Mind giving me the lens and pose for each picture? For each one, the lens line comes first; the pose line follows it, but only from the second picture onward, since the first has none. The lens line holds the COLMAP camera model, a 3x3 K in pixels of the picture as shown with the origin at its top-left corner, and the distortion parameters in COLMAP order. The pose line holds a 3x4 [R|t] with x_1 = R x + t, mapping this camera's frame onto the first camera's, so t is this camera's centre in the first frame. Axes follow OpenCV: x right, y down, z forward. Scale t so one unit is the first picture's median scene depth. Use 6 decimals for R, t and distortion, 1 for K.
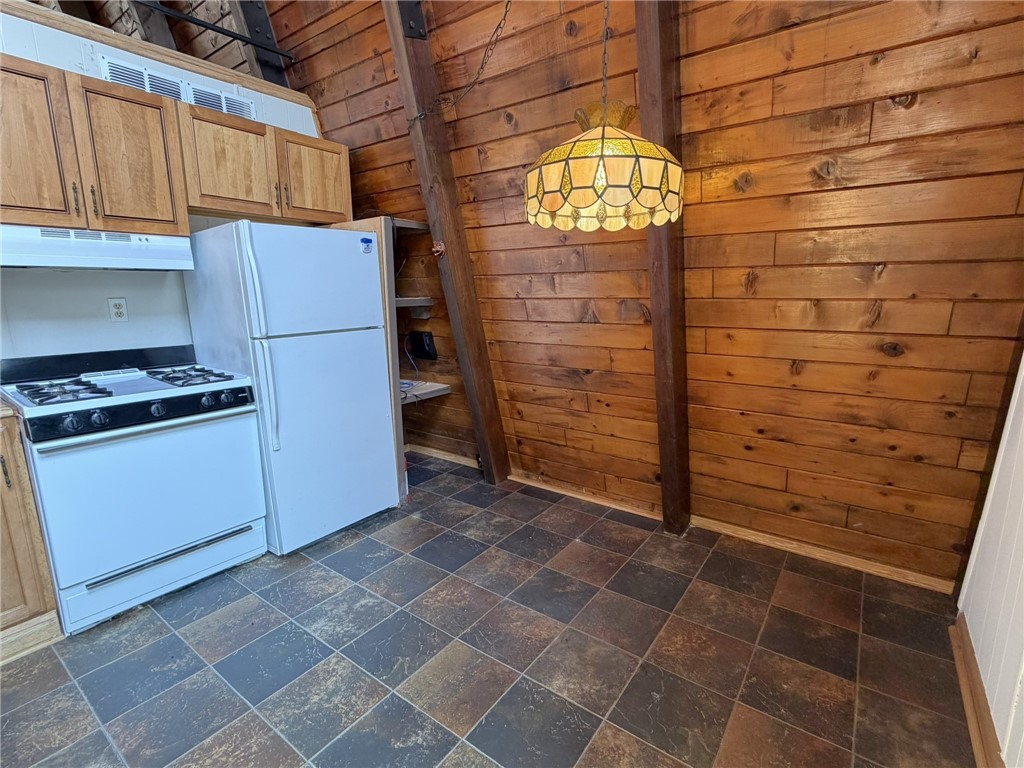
lens RADIAL K [[487.2, 0, 511.3], [0, 487.2, 387.1], [0, 0, 1]] dist [-0.005117, -0.000548]
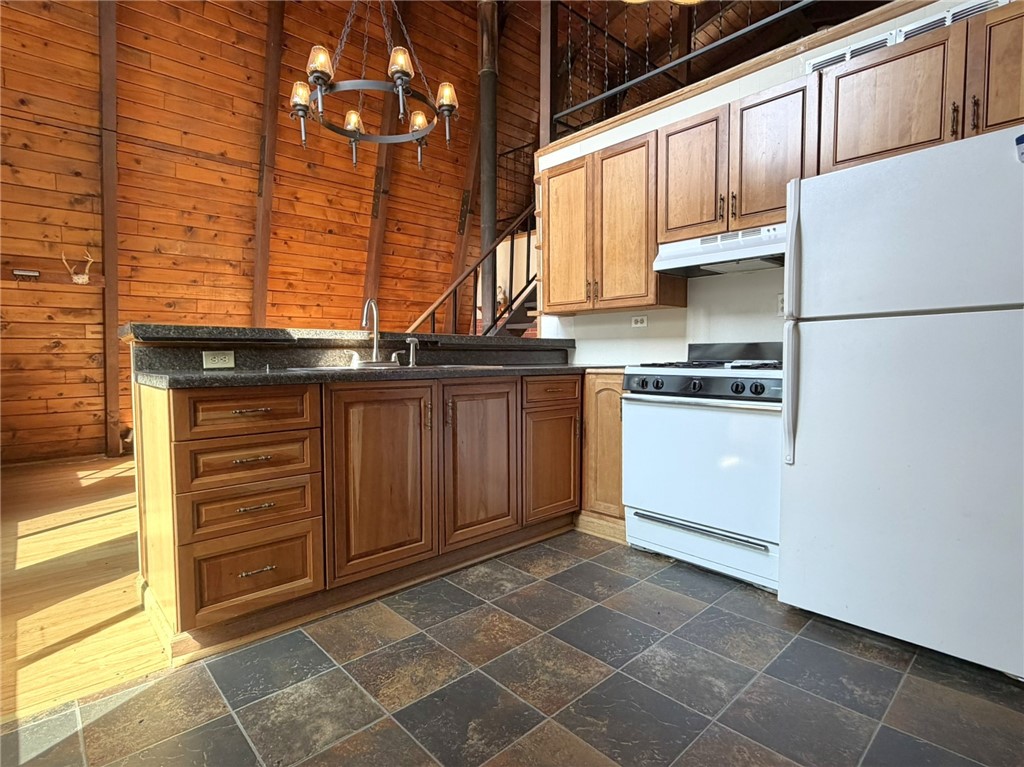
lens RADIAL K [[528.2, 0, 510.7], [0, 528.2, 378.8], [0, 0, 1]] dist [0.003211, -0.000126]
pose [[-0.190377, 0.061185, -0.979803, 0.513299], [-0.173780, 0.980194, 0.094975, -0.009560], [0.966208, 0.188351, -0.175974, 0.827416]]
